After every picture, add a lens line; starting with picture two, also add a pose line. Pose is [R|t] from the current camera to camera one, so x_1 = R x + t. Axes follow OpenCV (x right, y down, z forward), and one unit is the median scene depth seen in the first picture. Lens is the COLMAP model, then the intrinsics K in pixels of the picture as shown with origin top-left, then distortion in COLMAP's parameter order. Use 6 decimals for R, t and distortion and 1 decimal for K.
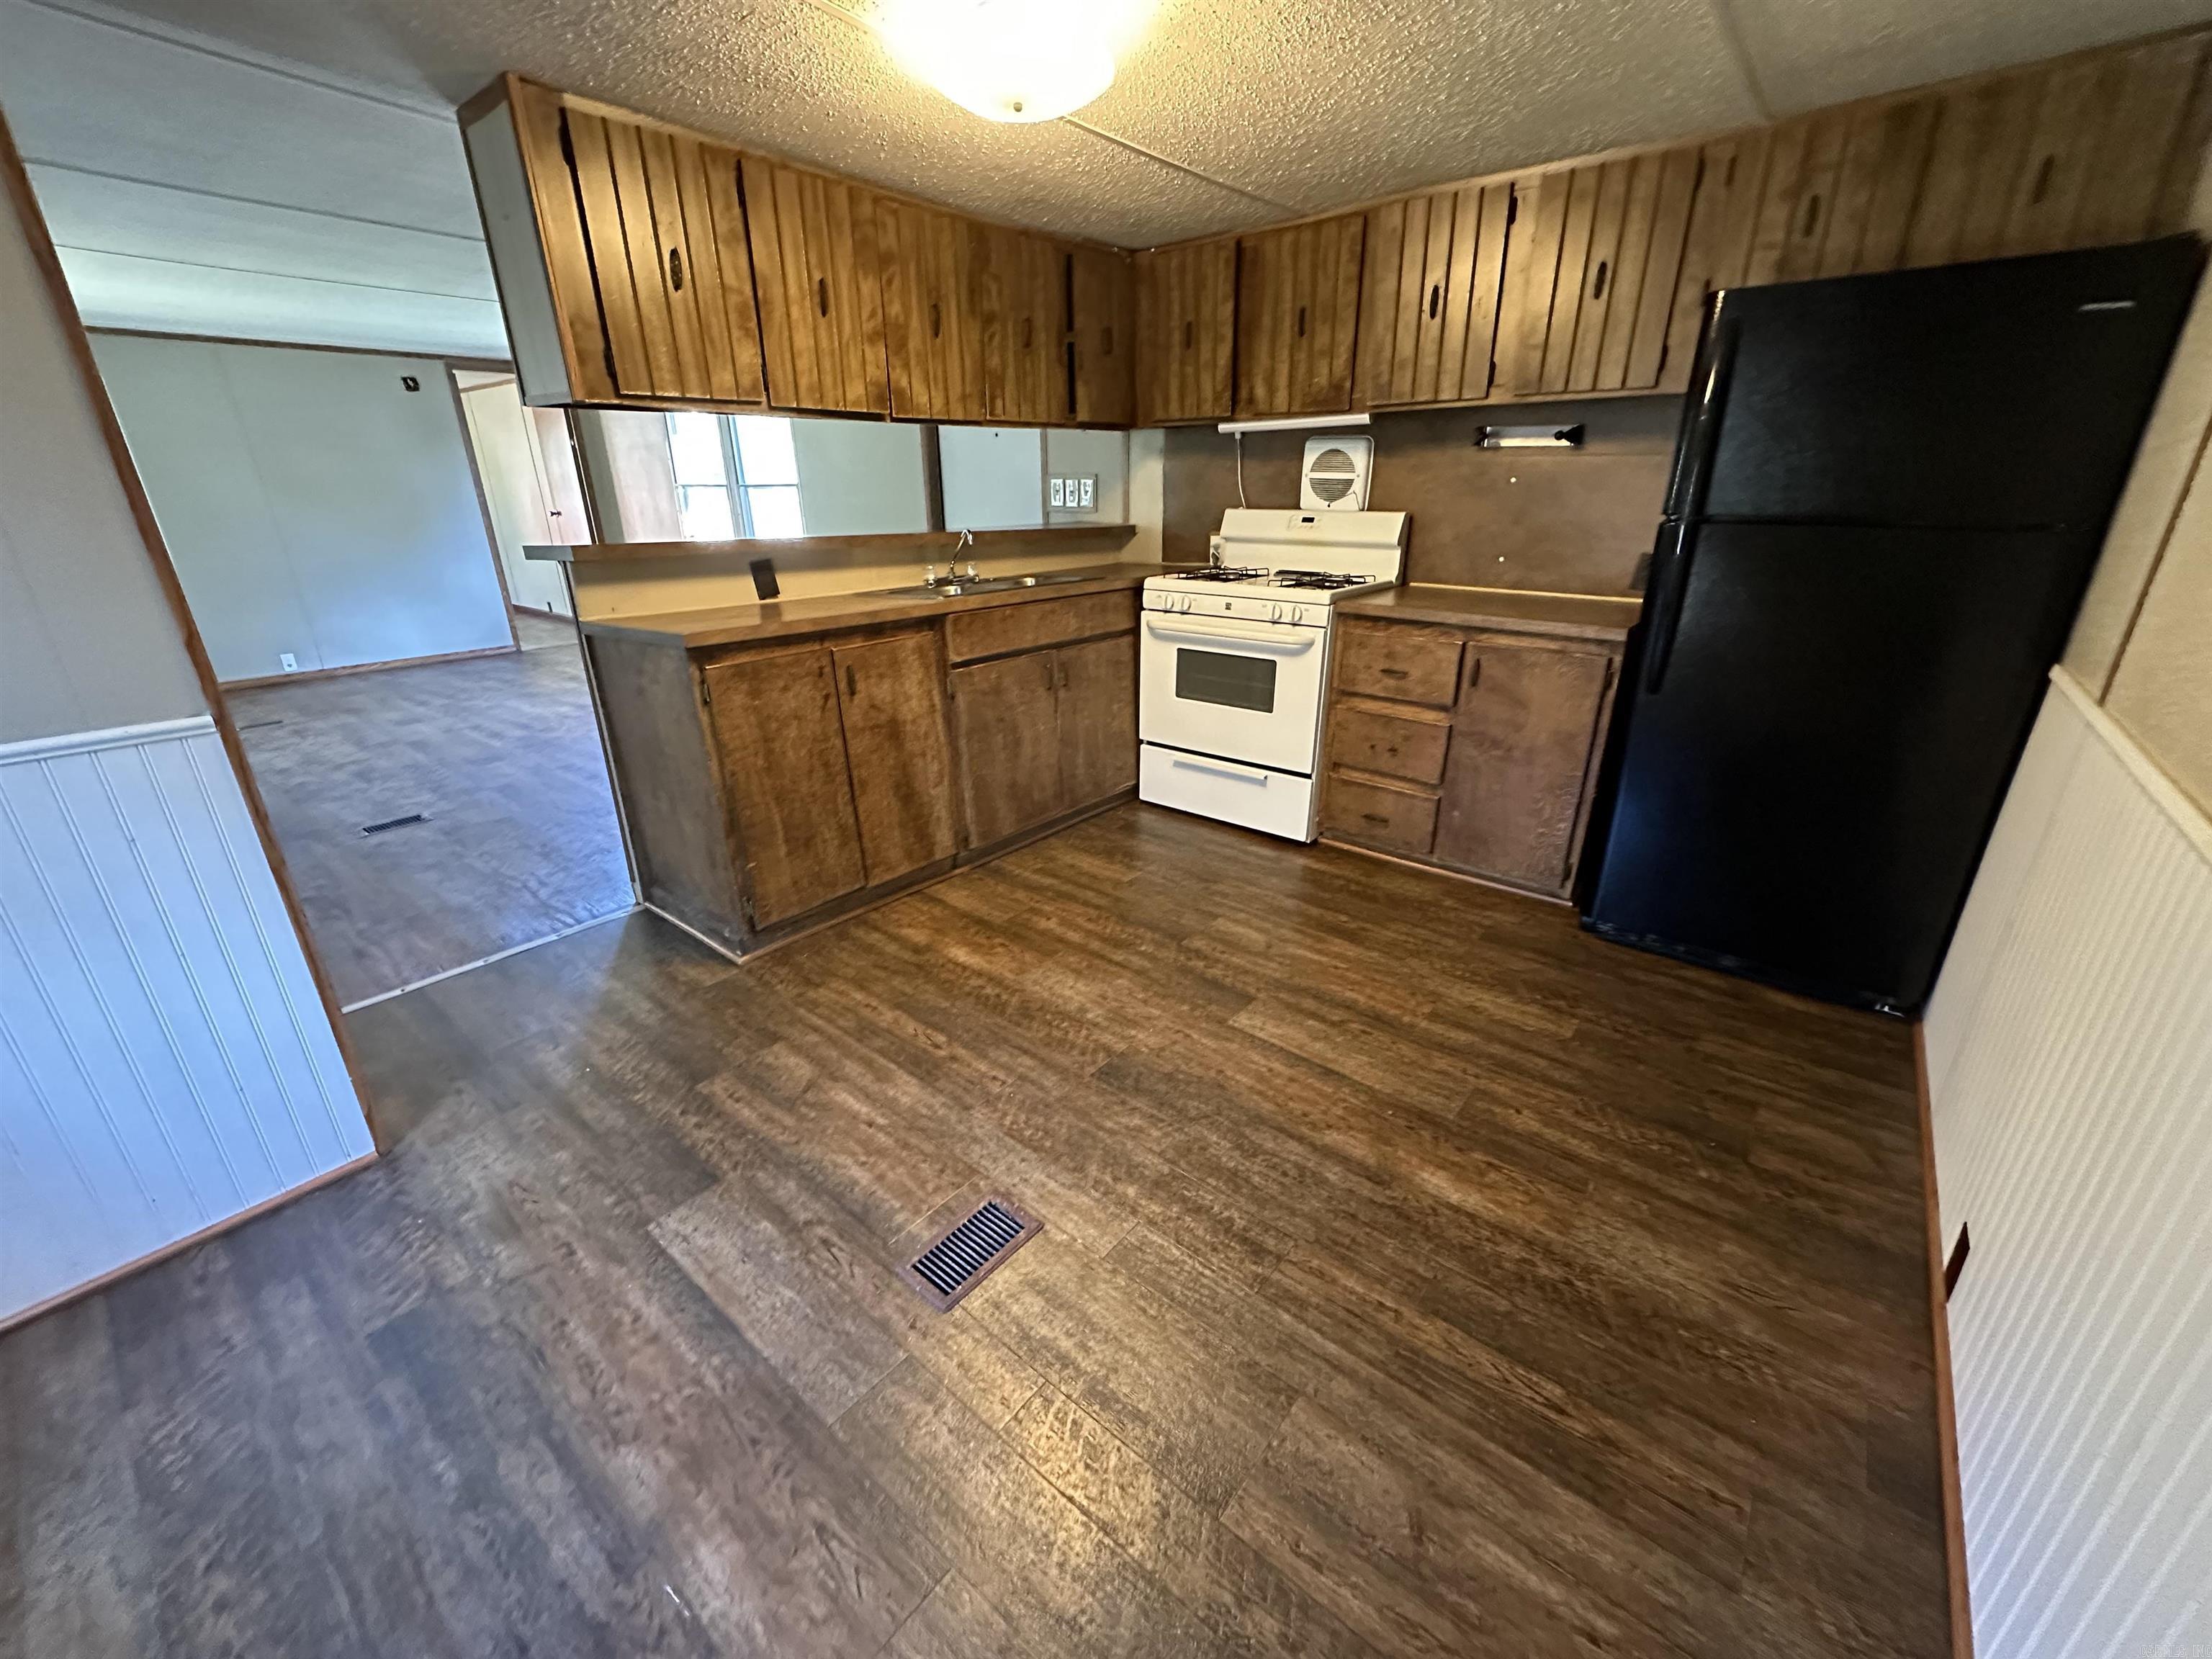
lens RADIAL K [[882.4, 0, 1104.2], [0, 882.4, 824.8], [0, 0, 1]] dist [-0.008492, 0.001360]
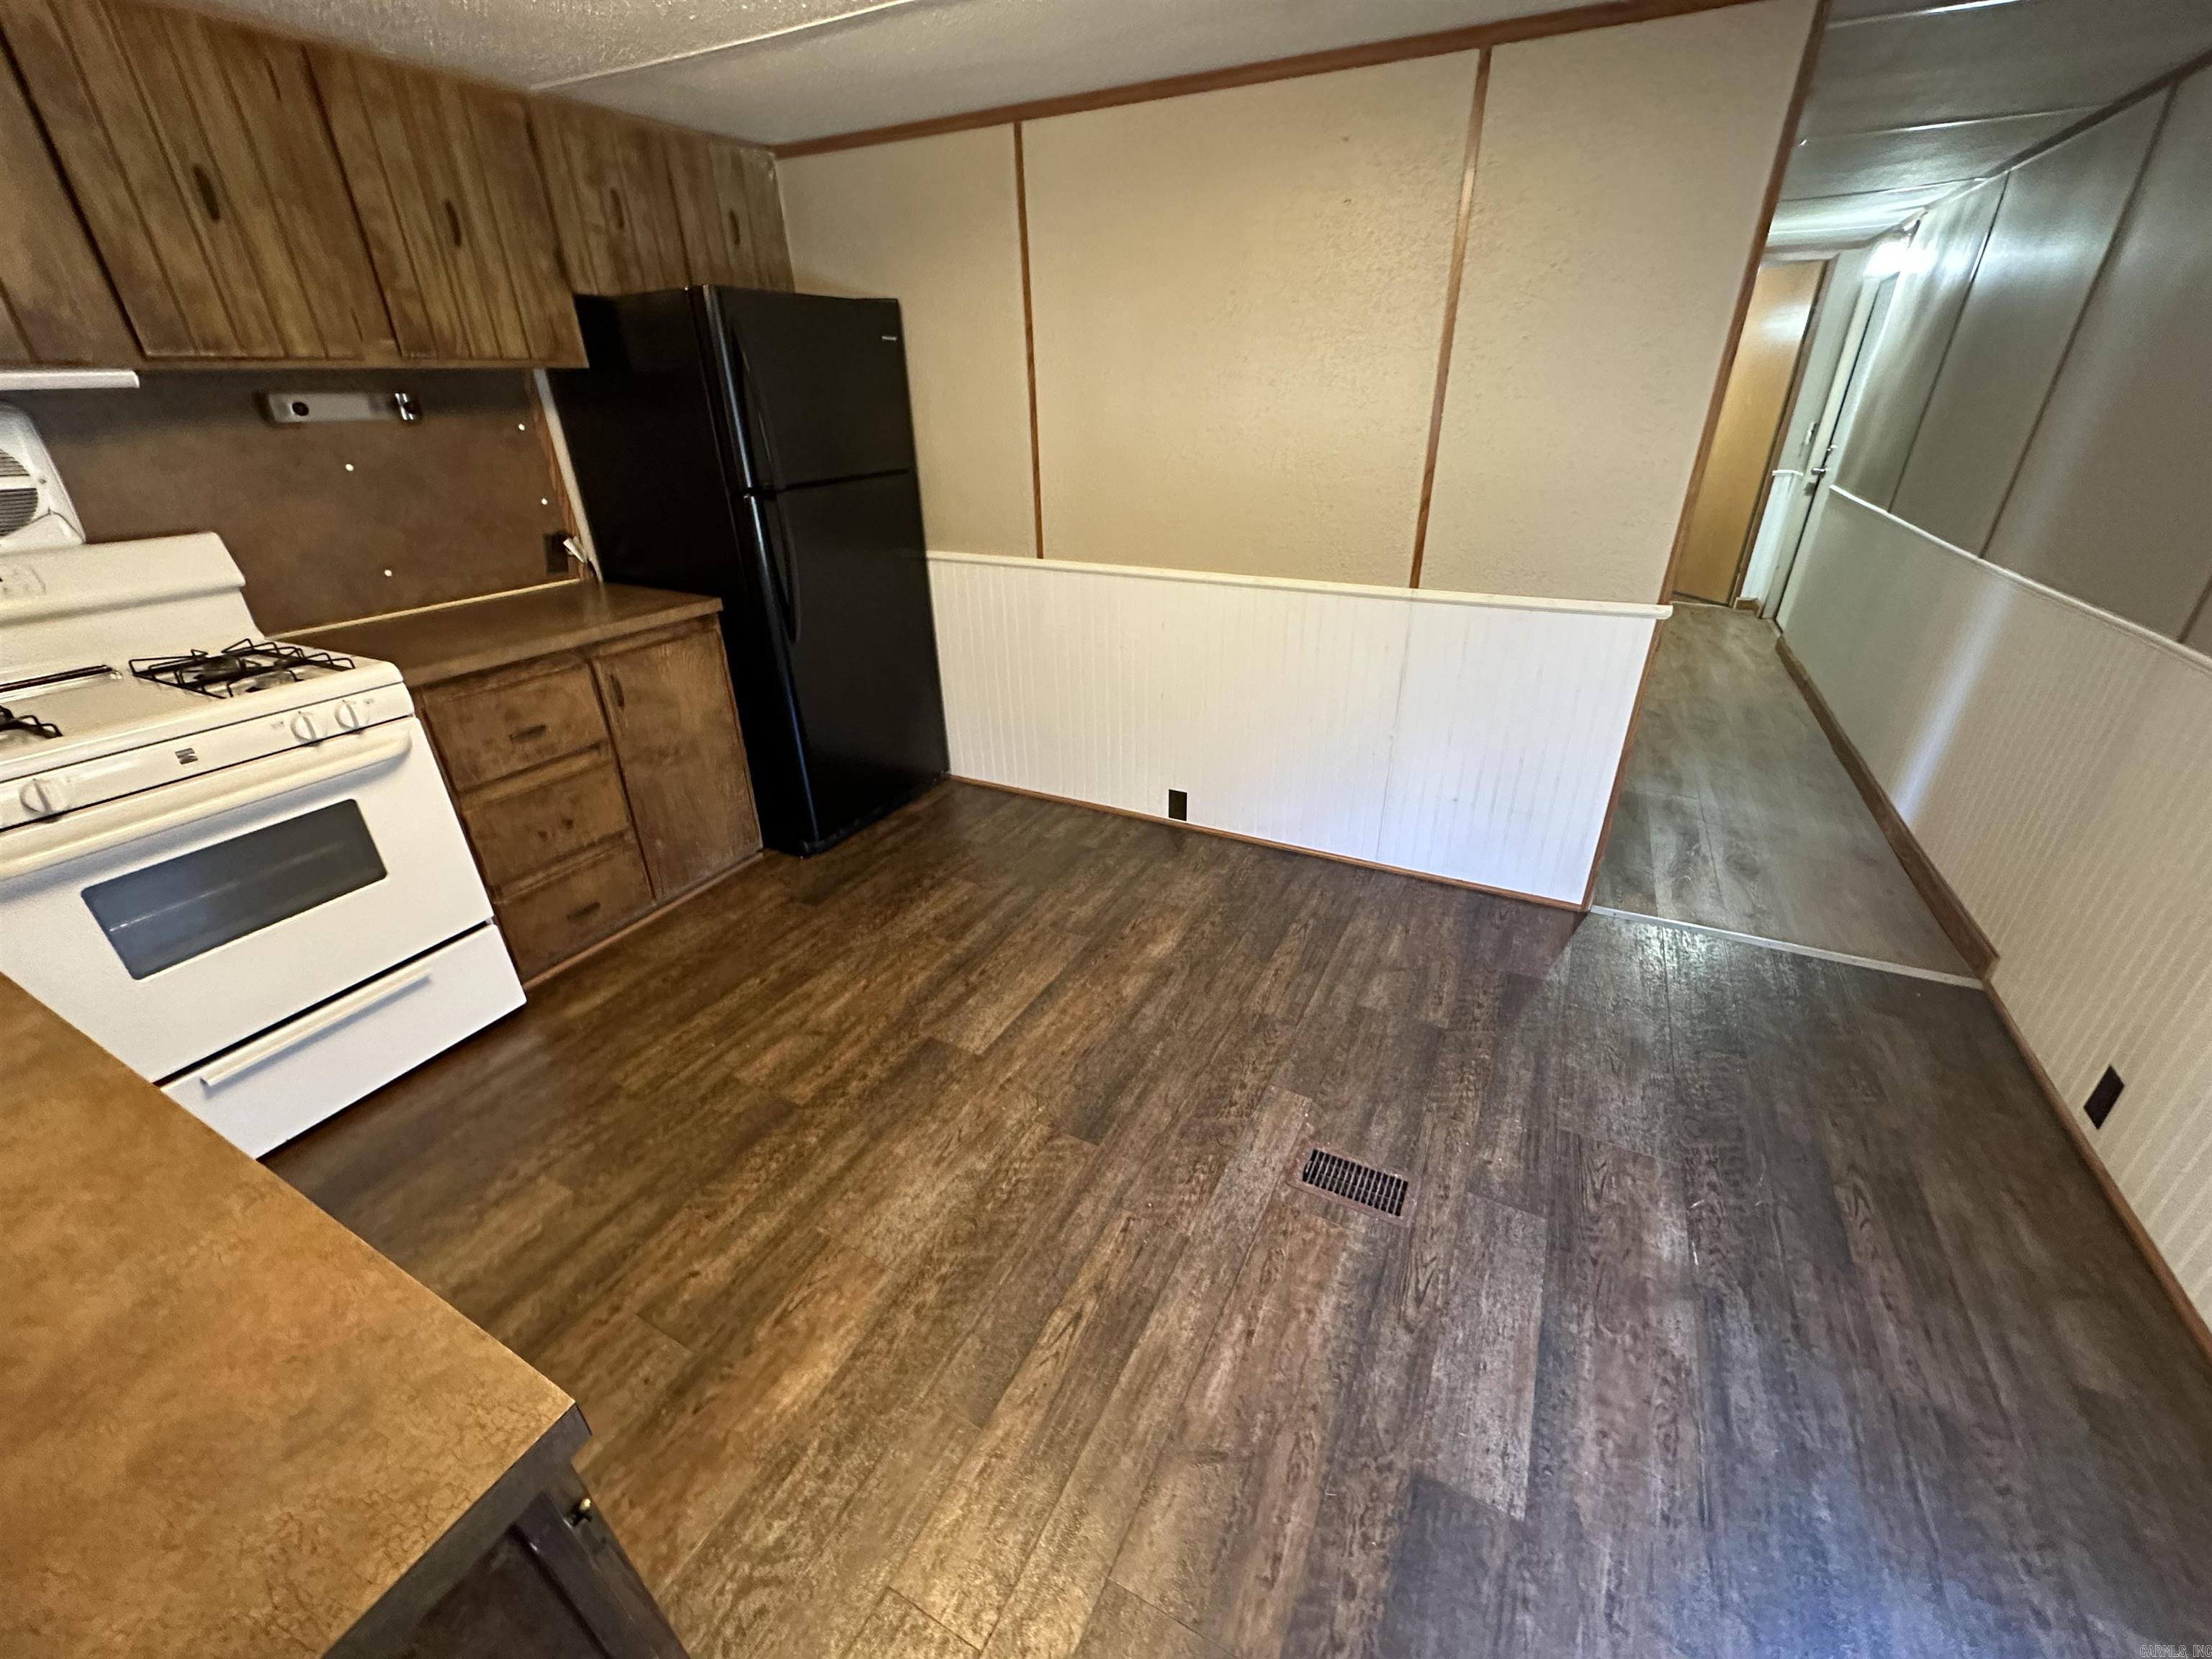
lens RADIAL K [[882.4, 0, 1103.7], [0, 882.4, 825.1], [0, 0, 1]] dist [-0.008492, 0.001360]
pose [[-0.208961, -0.428831, 0.878885, -0.623823], [0.367929, 0.798216, 0.476948, -0.381497], [-0.906071, 0.423031, -0.009016, 0.788808]]
